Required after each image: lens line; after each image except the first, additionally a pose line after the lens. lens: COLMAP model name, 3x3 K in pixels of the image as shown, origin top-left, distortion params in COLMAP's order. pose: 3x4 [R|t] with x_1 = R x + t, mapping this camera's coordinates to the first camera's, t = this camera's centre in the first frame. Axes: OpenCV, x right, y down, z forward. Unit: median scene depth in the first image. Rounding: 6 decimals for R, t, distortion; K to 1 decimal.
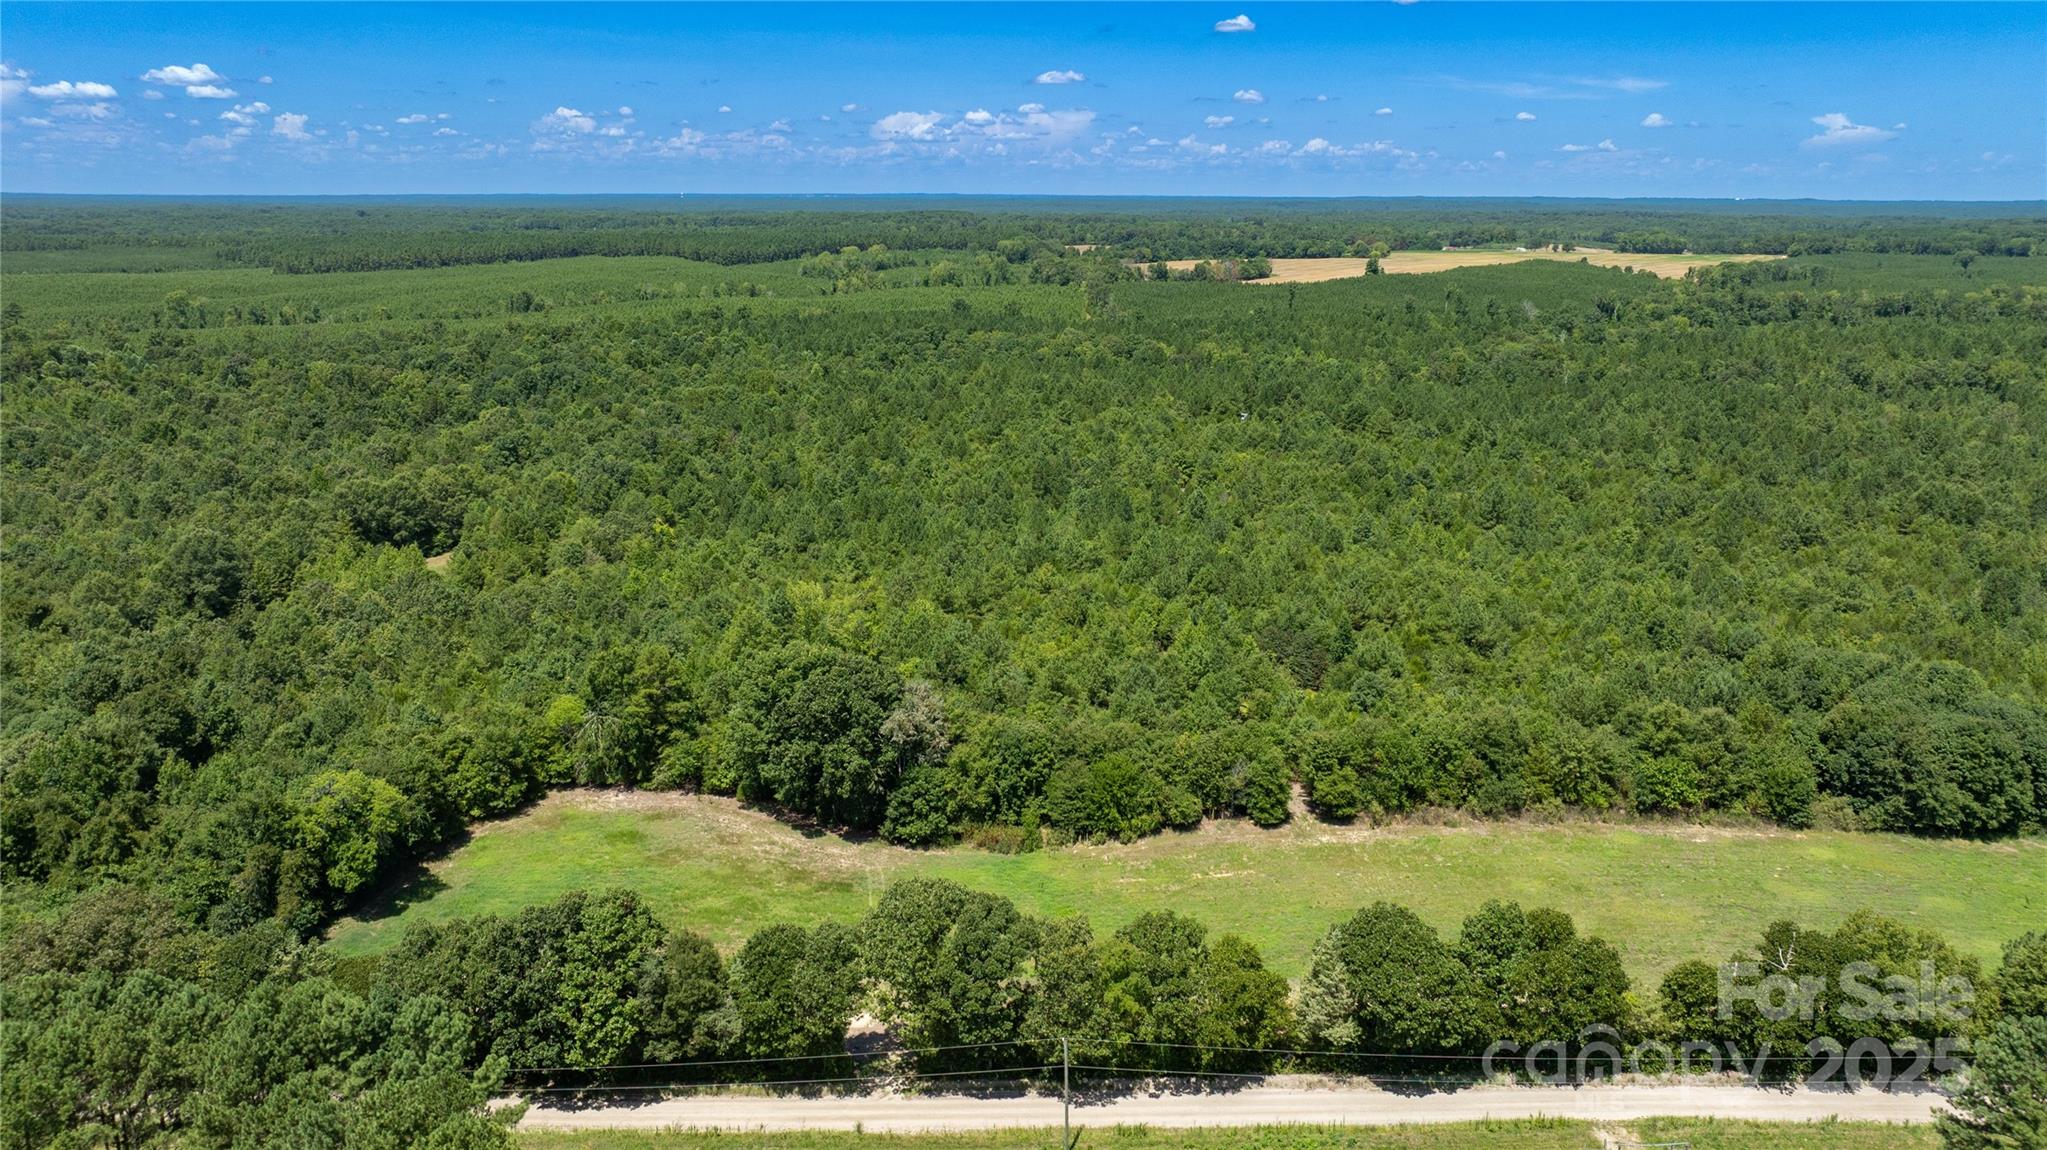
lens RADIAL K [[1433.6, 0, 1020.9], [0, 1433.6, 559.5], [0, 0, 1]] dist [-0.021214, 0.005654]
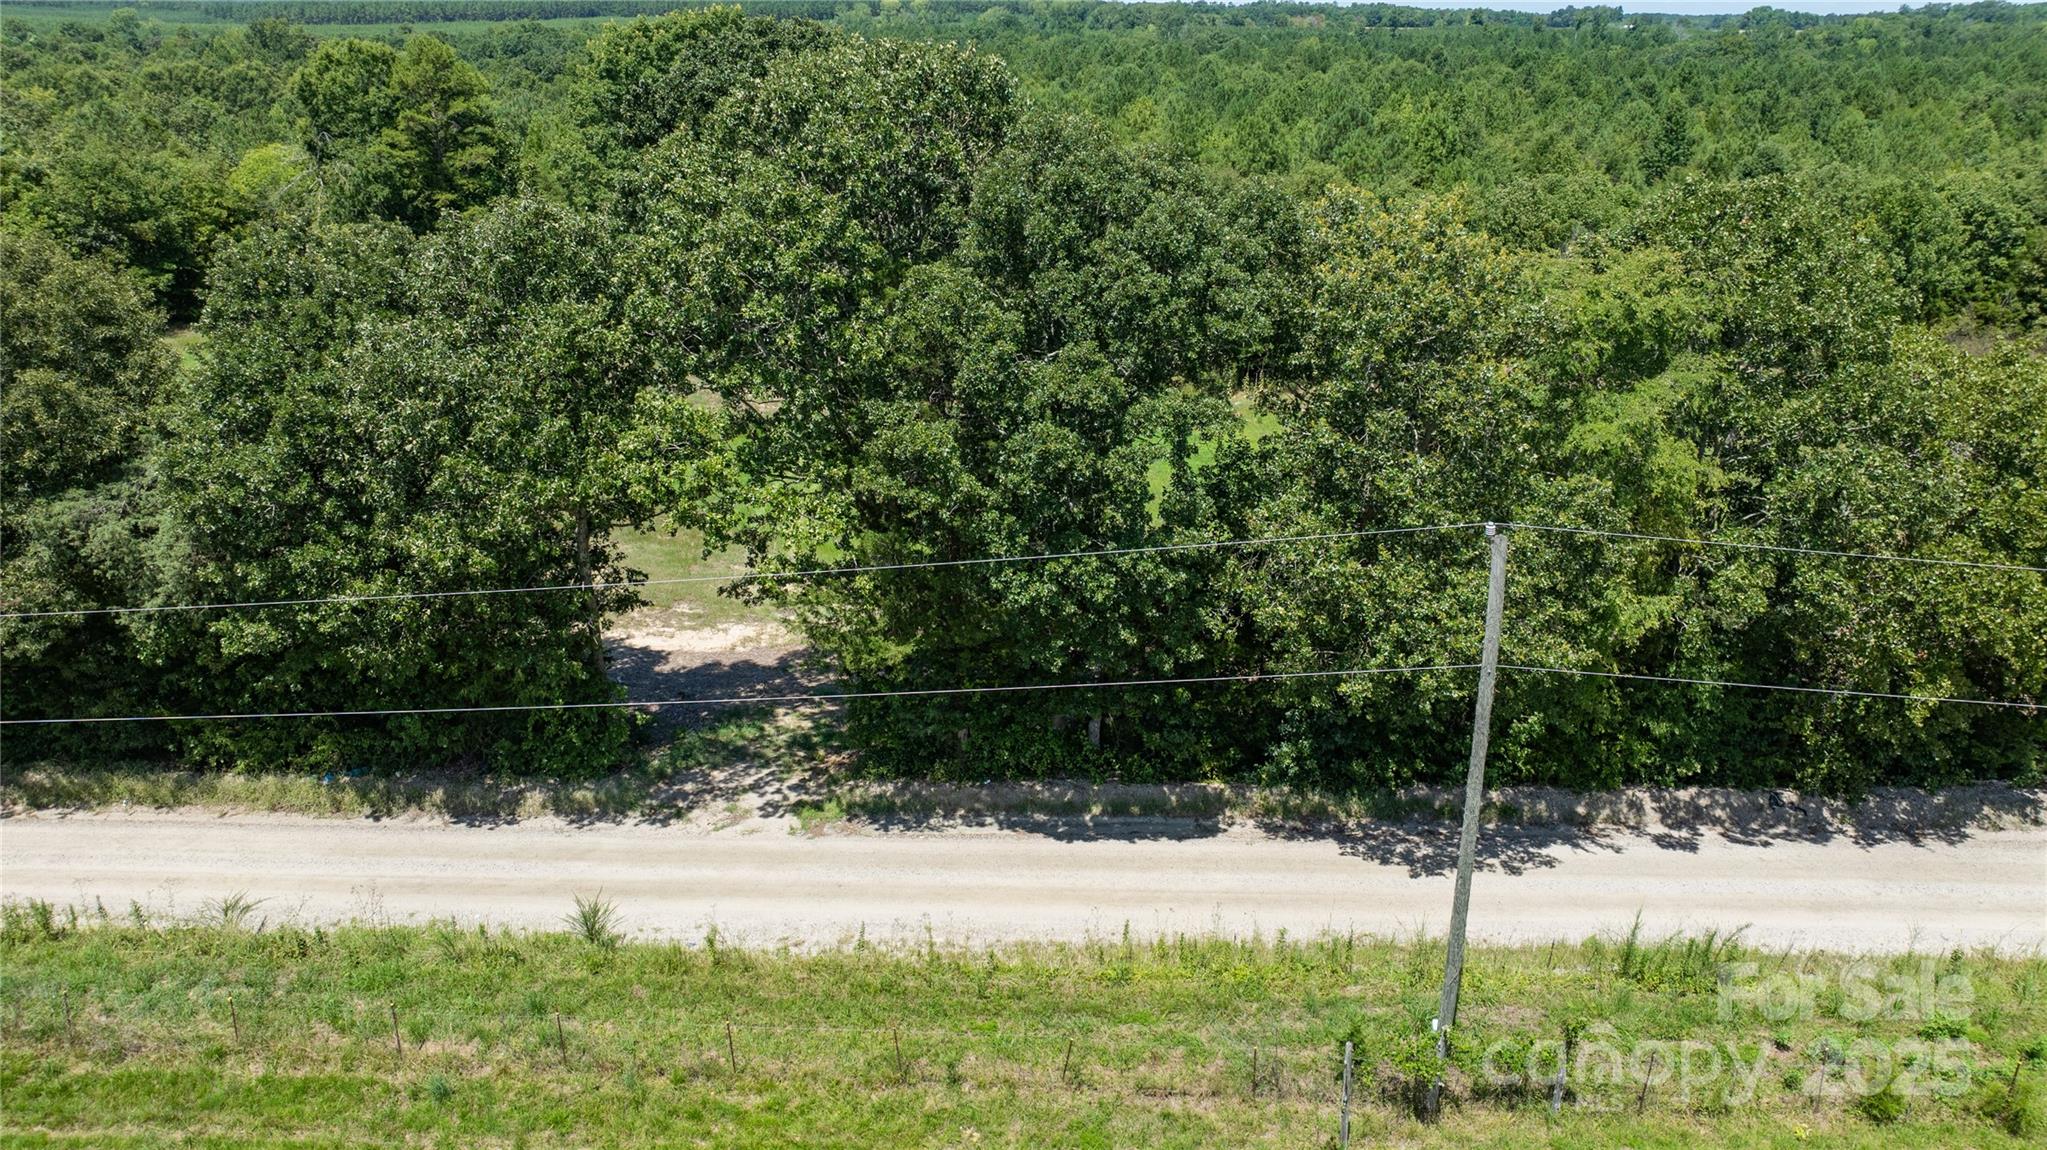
lens RADIAL K [[1433.6, 0, 1024.9], [0, 1433.6, 568.0], [0, 0, 1]] dist [-0.021214, 0.005654]
pose [[0.999408, 0.018704, -0.028880, -0.019885], [-0.015061, 0.992470, 0.121555, 0.200909], [0.030936, -0.121048, 0.992164, 0.502450]]
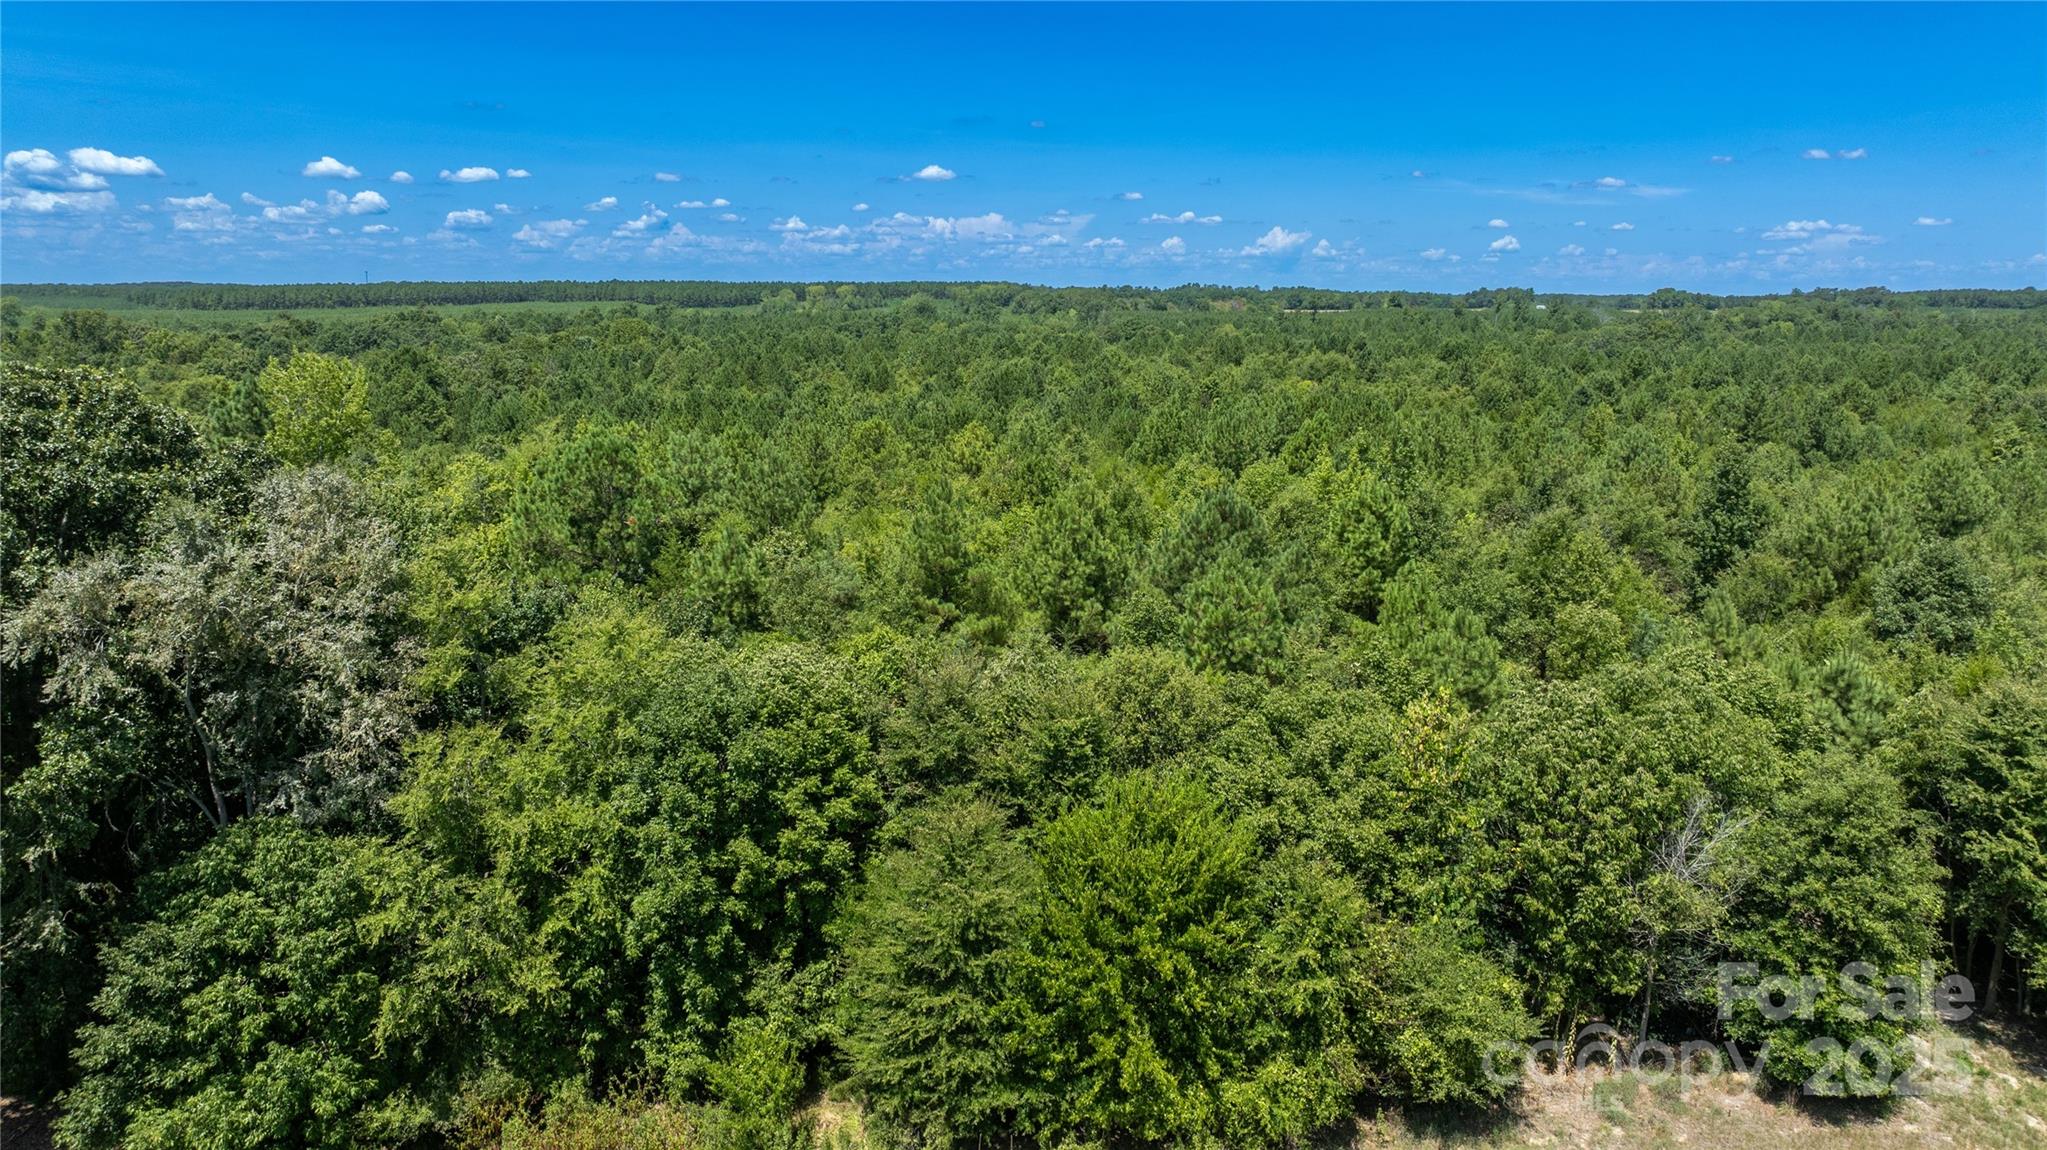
lens RADIAL K [[1433.6, 0, 1023.3], [0, 1433.6, 581.6], [0, 0, 1]] dist [-0.021214, 0.005654]
pose [[0.999976, 0.003479, 0.006065, 0.046440], [-0.003160, 0.998651, -0.051825, 0.118926], [-0.006238, 0.051804, 0.998638, 0.786281]]
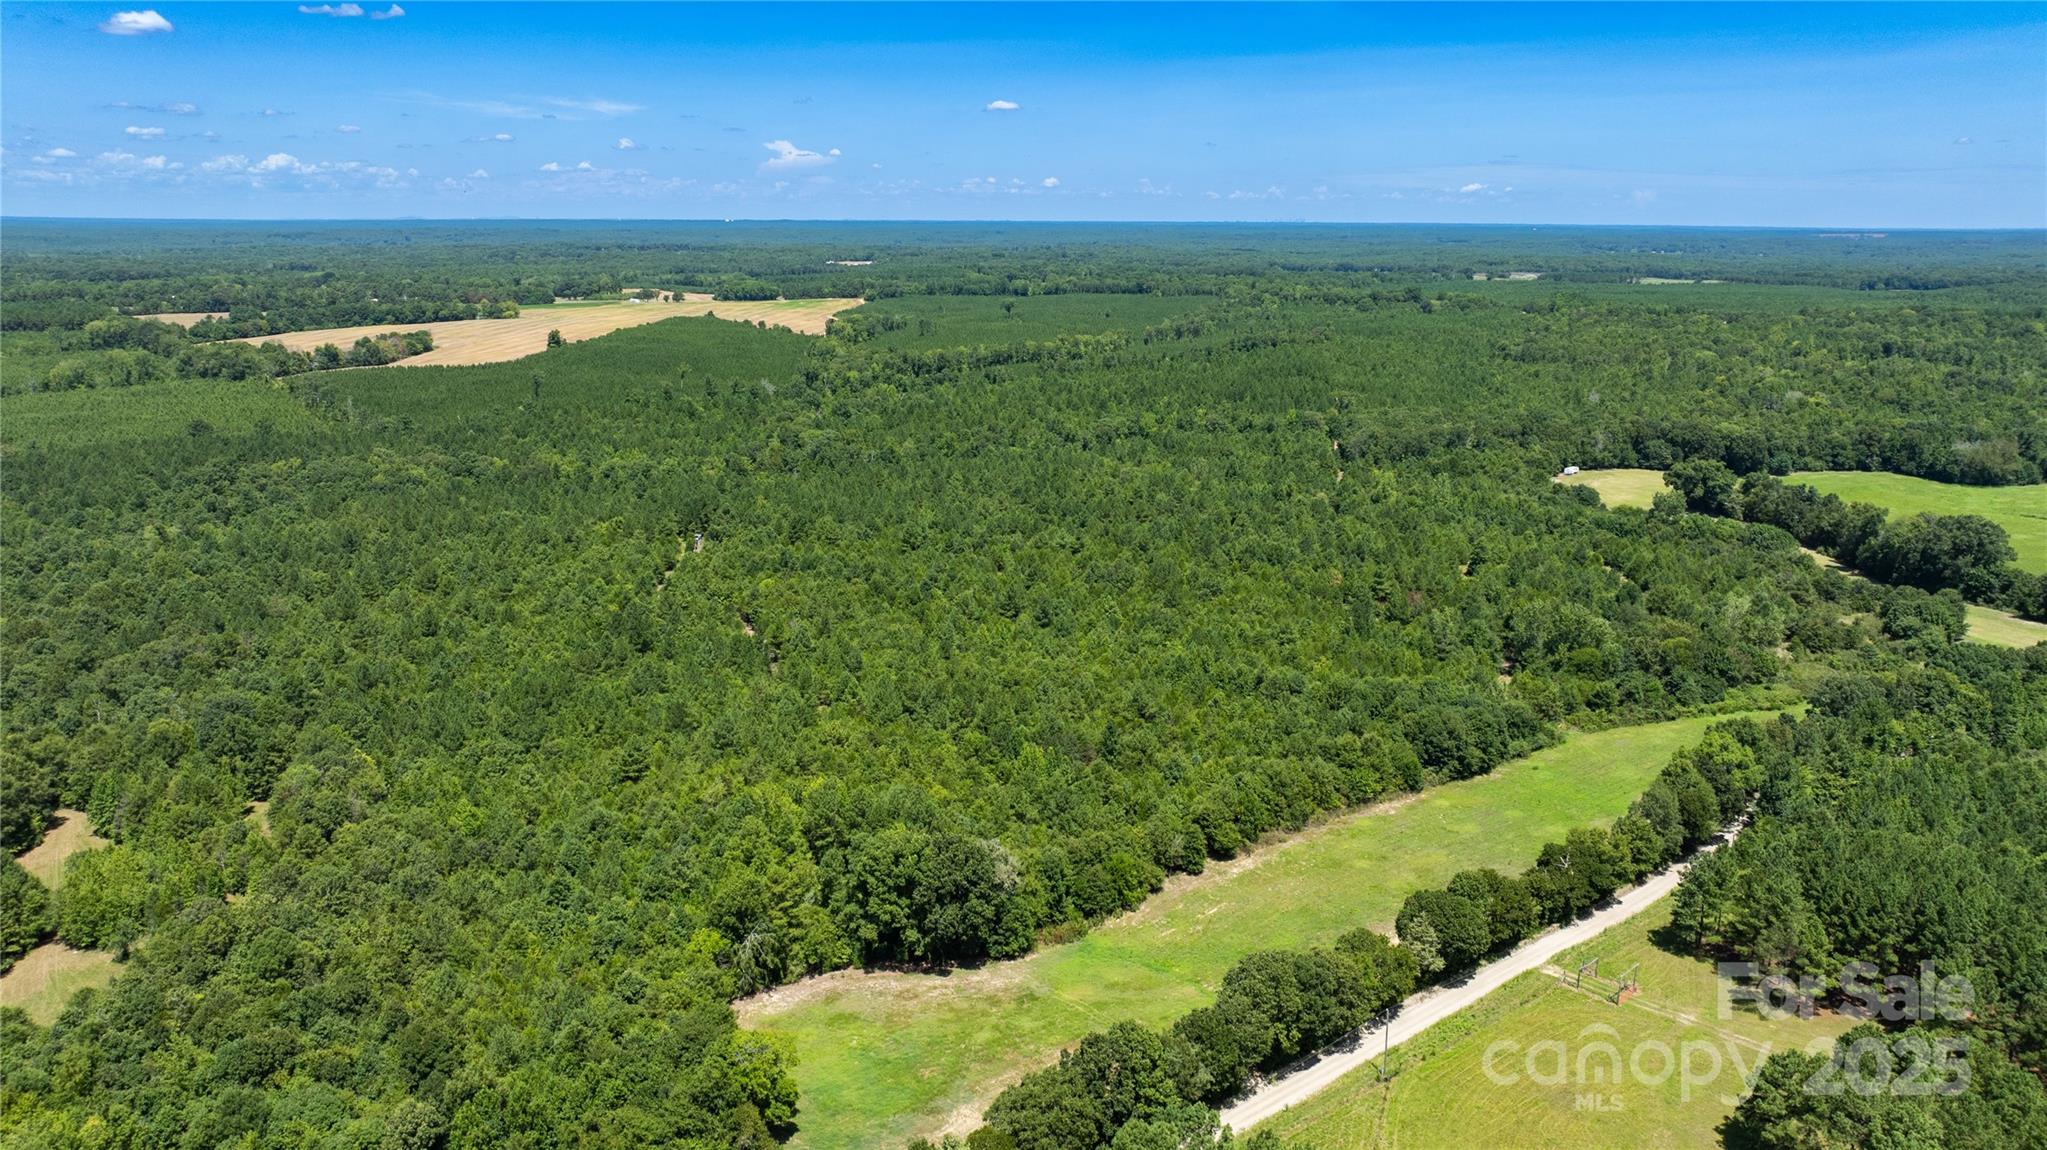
lens RADIAL K [[1433.6, 0, 1025.3], [0, 1433.6, 587.4], [0, 0, 1]] dist [-0.021214, 0.005654]
pose [[0.789496, -0.153726, 0.594192, -0.833297], [0.150400, 0.987064, 0.055533, -0.226194], [-0.595042, 0.045524, 0.802404, -0.124056]]
